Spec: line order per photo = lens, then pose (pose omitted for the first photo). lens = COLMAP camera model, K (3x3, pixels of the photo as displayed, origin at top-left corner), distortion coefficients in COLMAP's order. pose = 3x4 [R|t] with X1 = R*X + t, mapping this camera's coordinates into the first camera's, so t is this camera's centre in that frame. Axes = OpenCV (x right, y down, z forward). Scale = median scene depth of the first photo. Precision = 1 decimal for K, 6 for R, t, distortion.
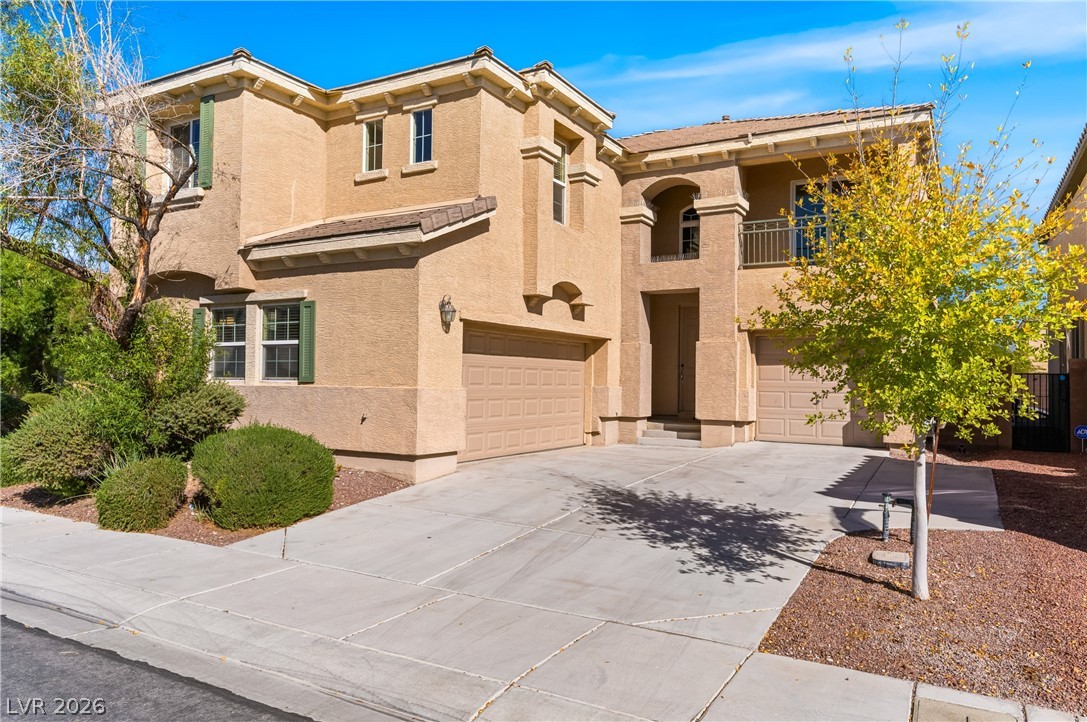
lens RADIAL K [[741.7, 0, 544.8], [0, 741.7, 362.0], [0, 0, 1]] dist [-0.000377, -0.000121]
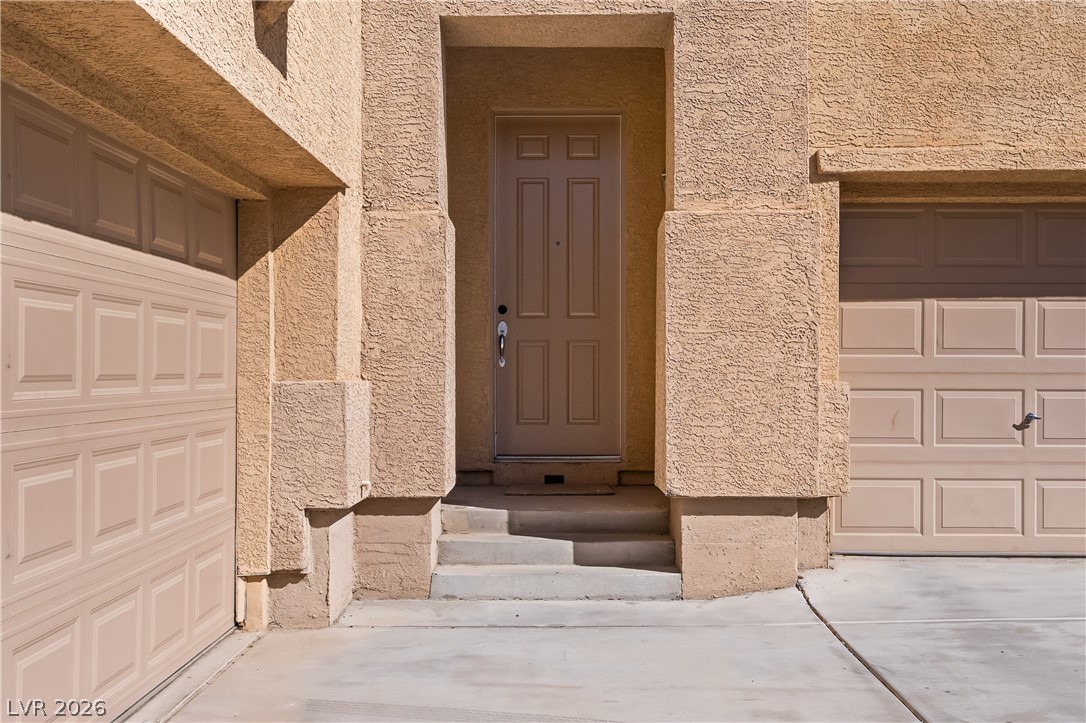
lens RADIAL K [[1129.9, 0, 546.1], [0, 1129.9, 366.4], [0, 0, 1]] dist [0.024780, 0.000000]
pose [[0.870617, -0.011141, 0.491834, -0.038262], [-0.000234, 0.999734, 0.023061, 0.019361], [-0.491961, -0.020193, 0.870383, 0.642219]]
